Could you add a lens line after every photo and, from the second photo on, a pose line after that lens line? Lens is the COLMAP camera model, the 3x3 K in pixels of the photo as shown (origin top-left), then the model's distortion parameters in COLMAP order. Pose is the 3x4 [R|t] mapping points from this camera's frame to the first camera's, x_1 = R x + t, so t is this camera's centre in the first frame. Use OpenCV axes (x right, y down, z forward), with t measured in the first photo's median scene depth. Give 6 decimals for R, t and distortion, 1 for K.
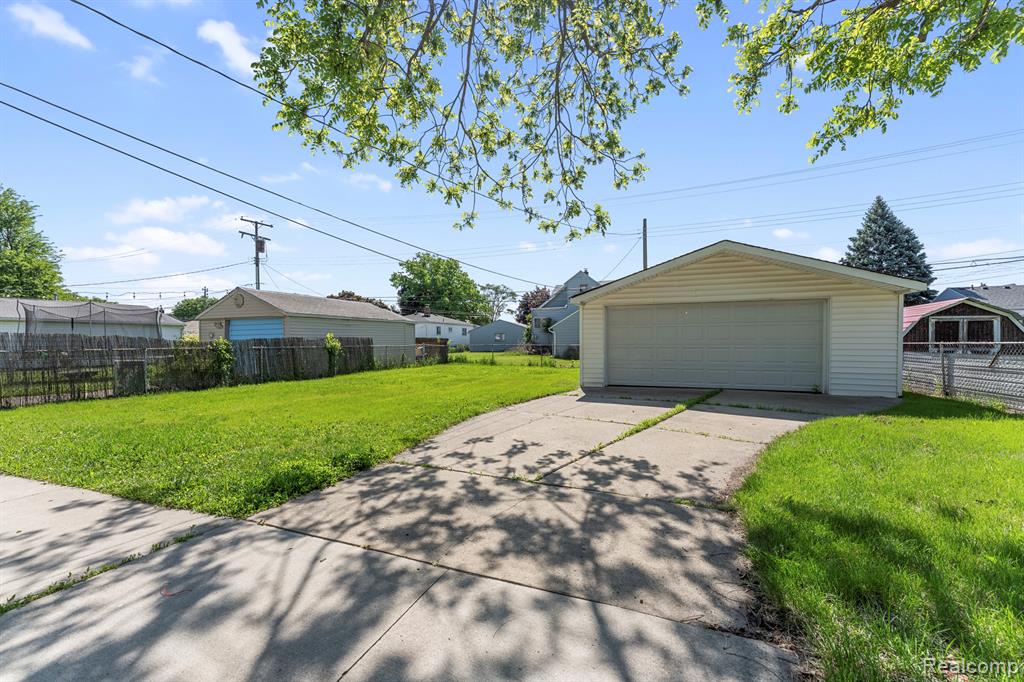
lens RADIAL K [[415.1, 0, 509.8], [0, 415.1, 342.1], [0, 0, 1]] dist [0.001628, 0.000256]
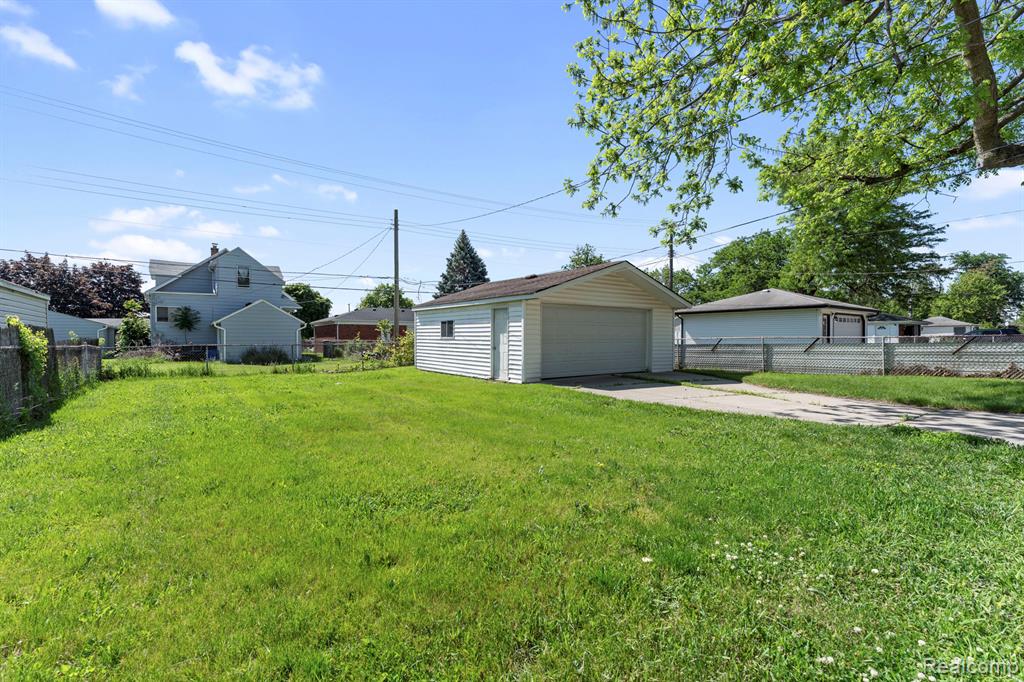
lens RADIAL K [[438.1, 0, 507.8], [0, 438.1, 339.6], [0, 0, 1]] dist [0.000314, -0.000045]
pose [[0.537154, 0.000797, 0.843484, -0.379040], [0.004816, 0.999980, -0.004012, 0.004545], [-0.843471, 0.006217, 0.537139, 0.251837]]
